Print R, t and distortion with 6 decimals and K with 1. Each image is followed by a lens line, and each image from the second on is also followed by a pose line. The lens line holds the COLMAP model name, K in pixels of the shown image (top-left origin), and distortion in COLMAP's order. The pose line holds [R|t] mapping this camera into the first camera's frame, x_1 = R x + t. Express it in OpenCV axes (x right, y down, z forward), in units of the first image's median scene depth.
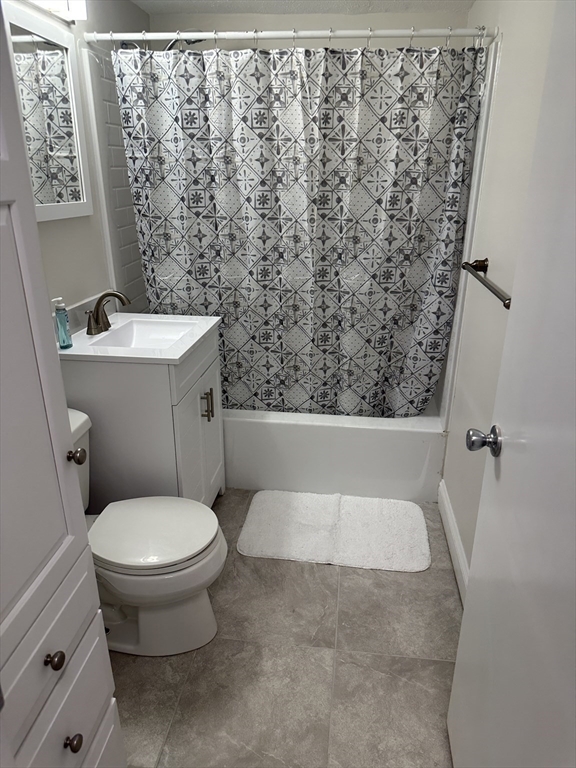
lens RADIAL K [[538.9, 0, 289.6], [0, 538.9, 398.3], [0, 0, 1]] dist [0.068194, -0.106719]
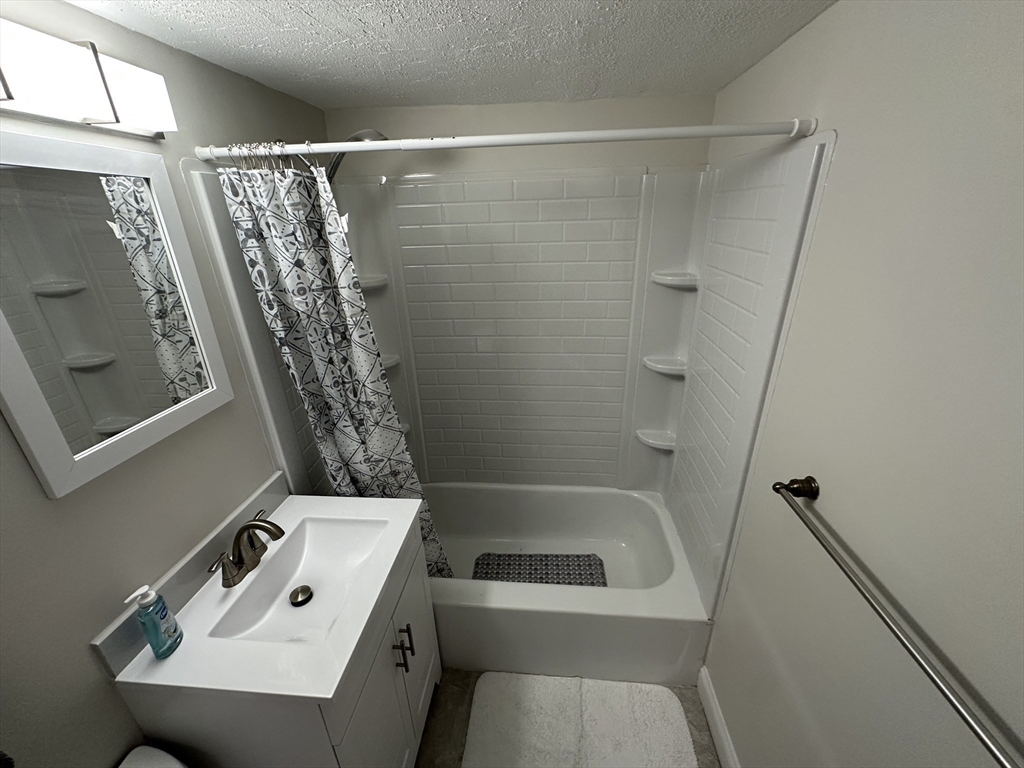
lens RADIAL K [[413.7, 0, 512.0], [0, 413.7, 384.0], [0, 0, 1]] dist [-0.003233, -0.000238]
pose [[0.998822, -0.047429, 0.010269, 0.005163], [0.047311, 0.998814, 0.011493, -0.346590], [-0.010802, -0.010994, 0.999881, 0.445521]]
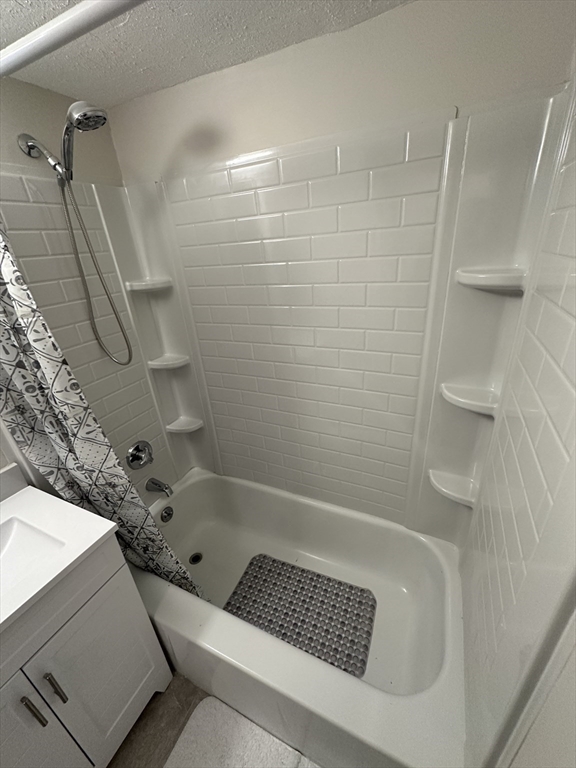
lens RADIAL K [[309.7, 0, 288.0], [0, 309.7, 384.0], [0, 0, 1]] dist [-0.003076, 0.000266]
pose [[0.946529, 0.056040, -0.317715, 0.219628], [-0.040999, 0.997708, 0.053836, -0.396119], [0.320003, -0.037931, 0.946657, 0.762915]]
